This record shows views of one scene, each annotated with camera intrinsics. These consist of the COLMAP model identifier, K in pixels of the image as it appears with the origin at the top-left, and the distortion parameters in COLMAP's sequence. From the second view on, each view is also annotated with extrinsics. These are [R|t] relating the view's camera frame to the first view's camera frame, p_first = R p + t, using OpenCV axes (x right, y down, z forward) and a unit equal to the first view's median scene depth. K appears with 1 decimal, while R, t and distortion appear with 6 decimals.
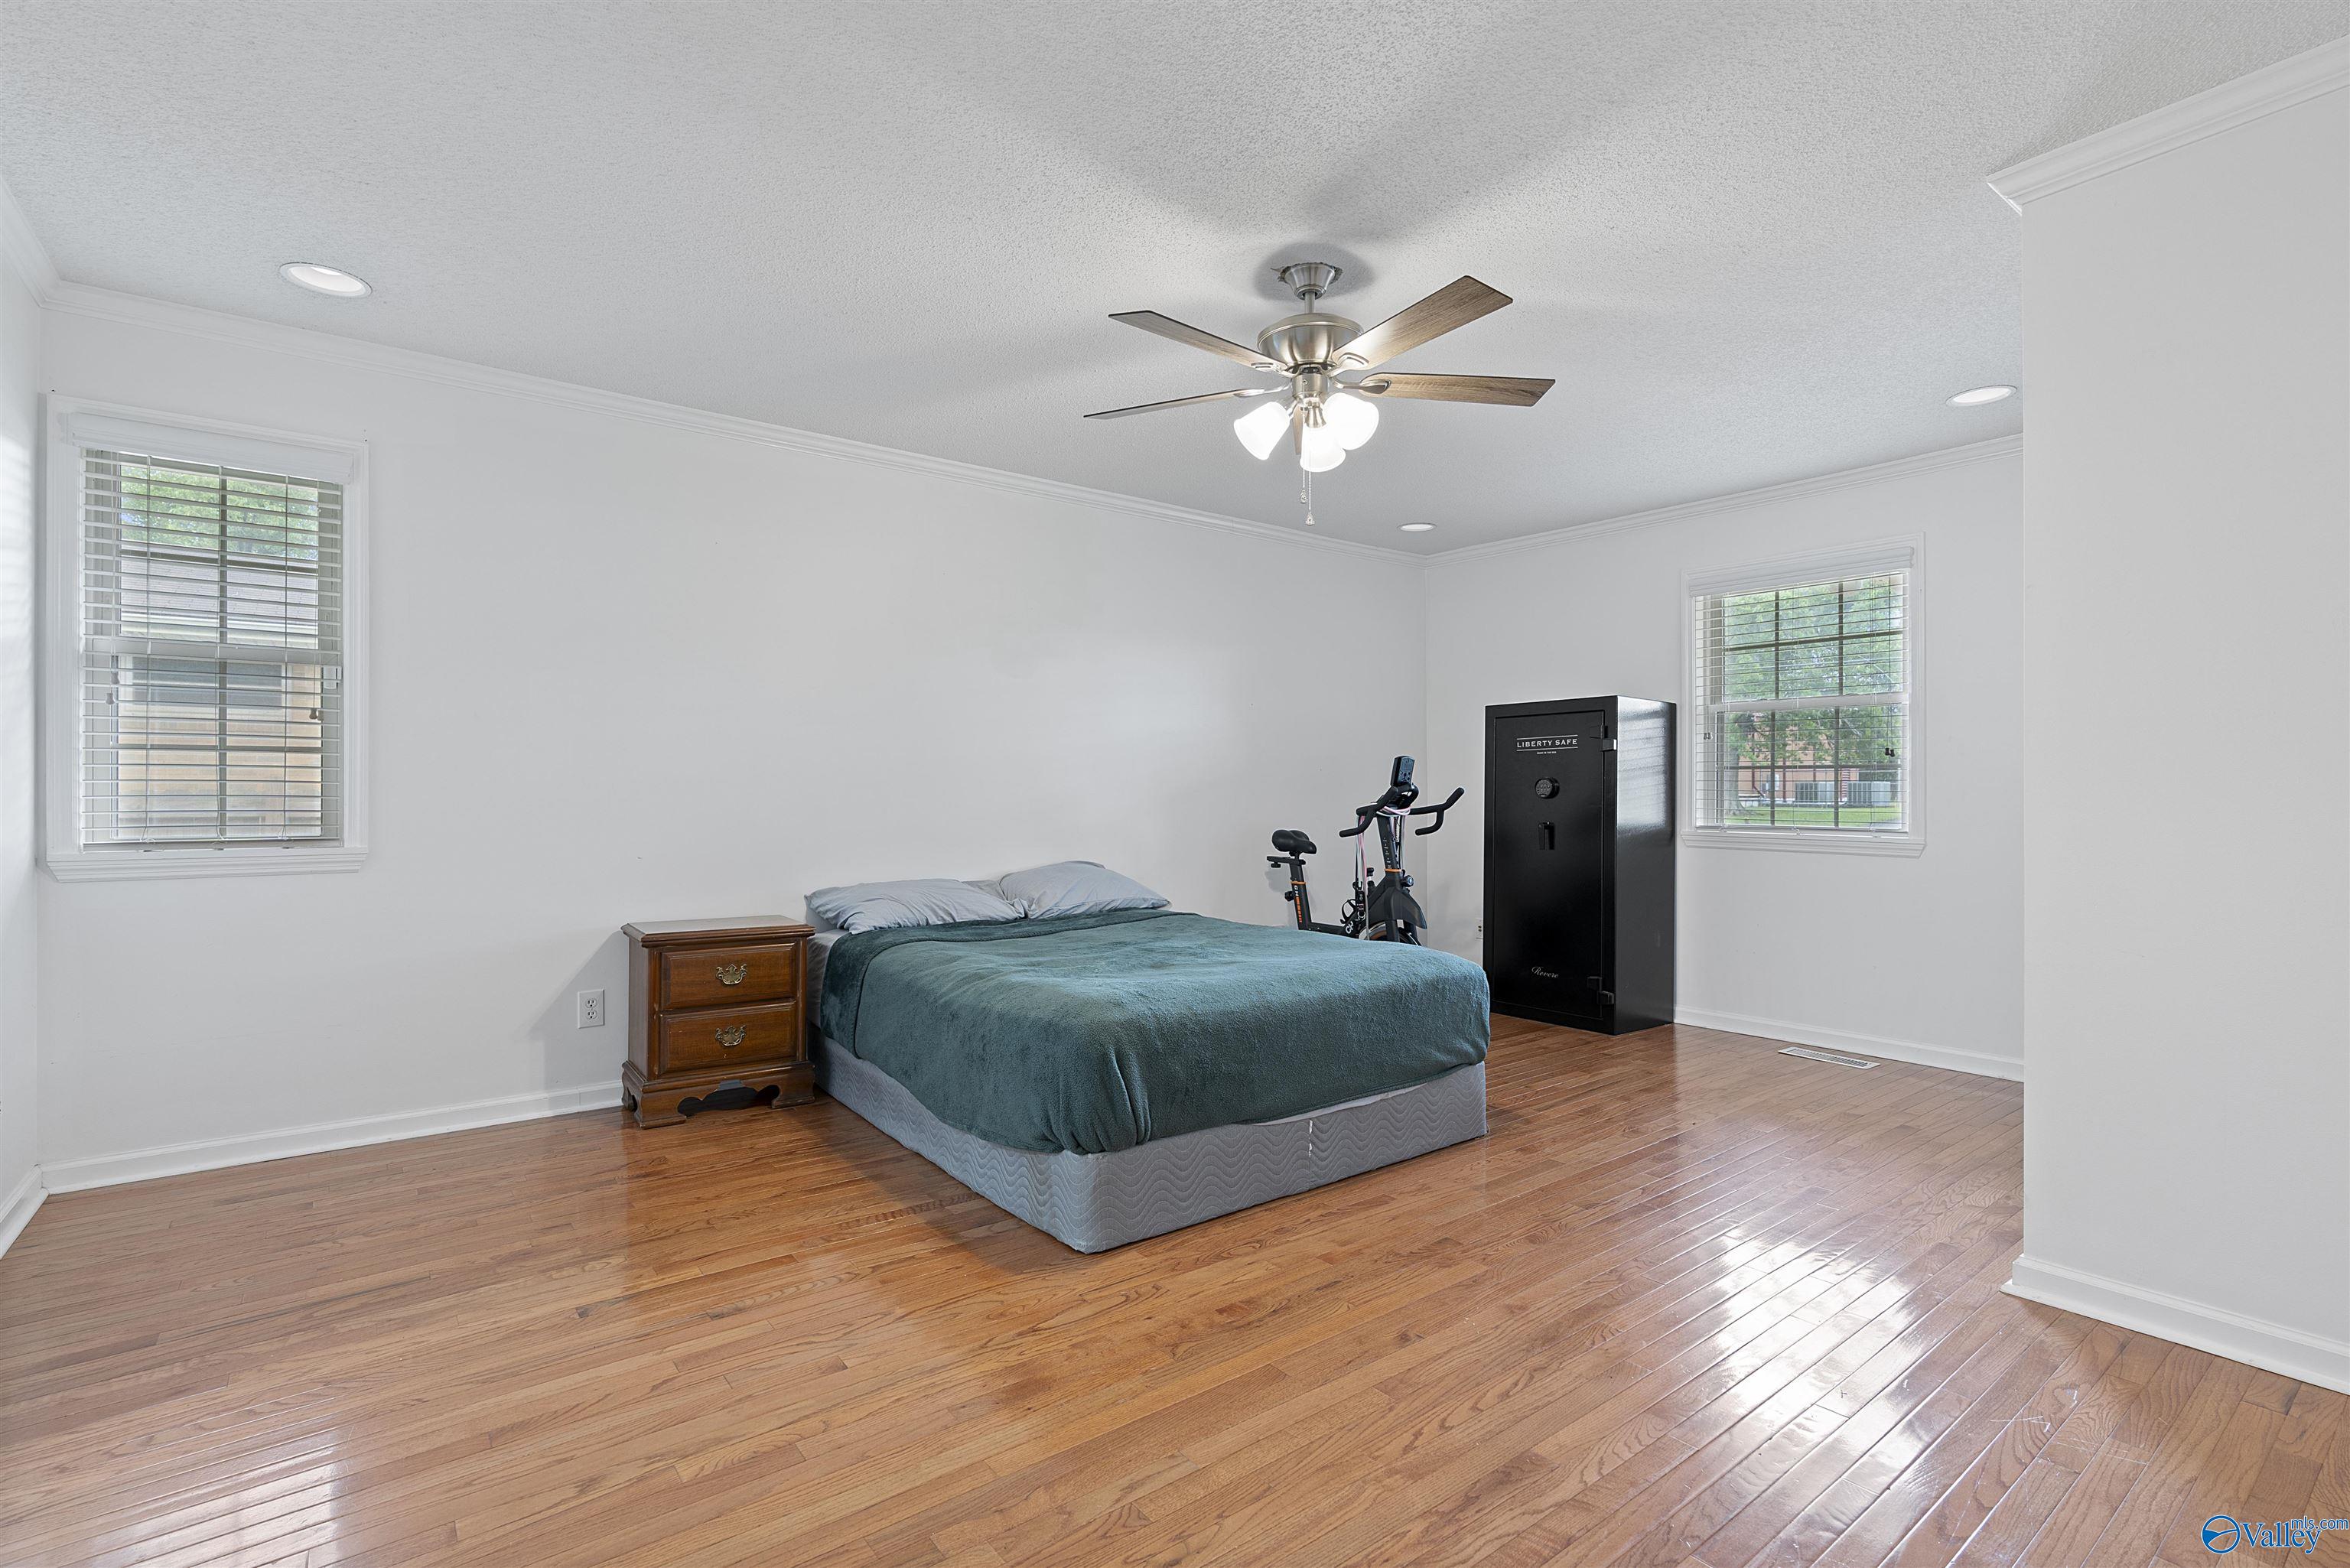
lens RADIAL K [[1075.6, 0, 1175.0], [0, 1075.6, 784.0], [0, 0, 1]] dist [-0.005288, -0.001135]
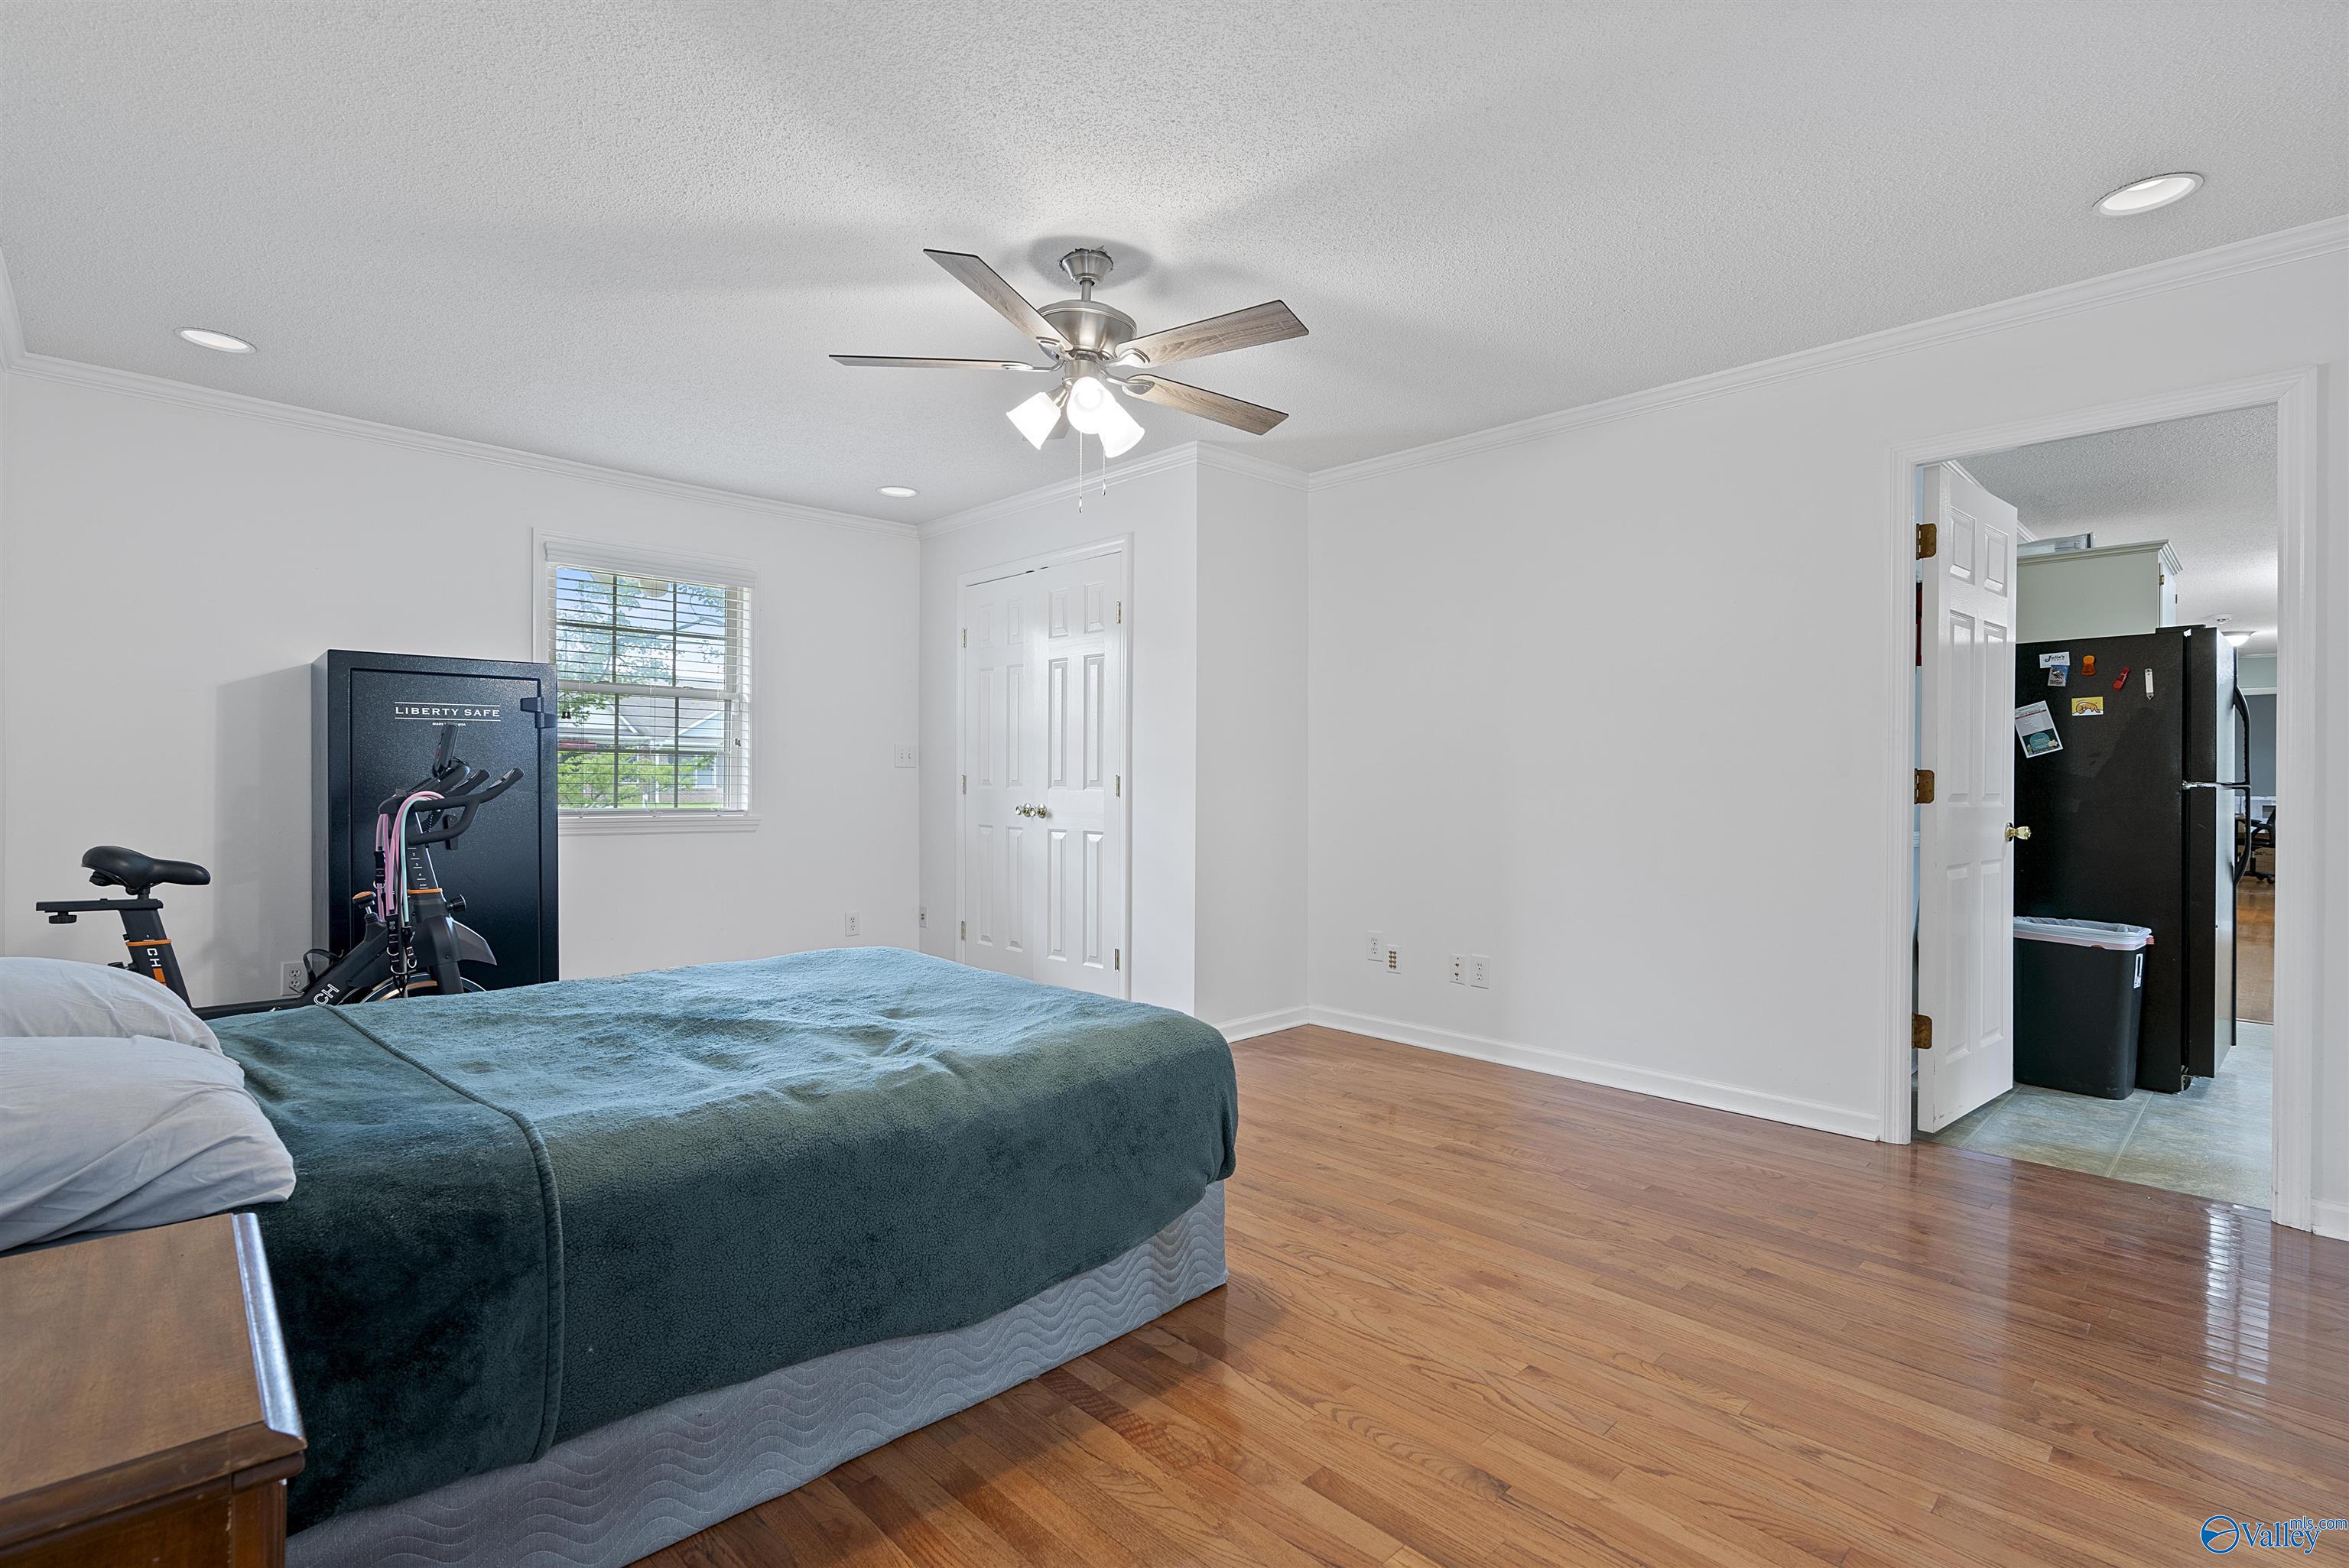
lens RADIAL K [[1104.2, 0, 1174.5], [0, 1104.2, 784.0], [0, 0, 1]] dist [-0.003729, 0.000279]
pose [[-0.119971, -0.005631, 0.992761, -0.995048], [-0.015983, 0.999865, 0.003740, 0.005668], [-0.992649, -0.015418, -0.120045, 1.136053]]
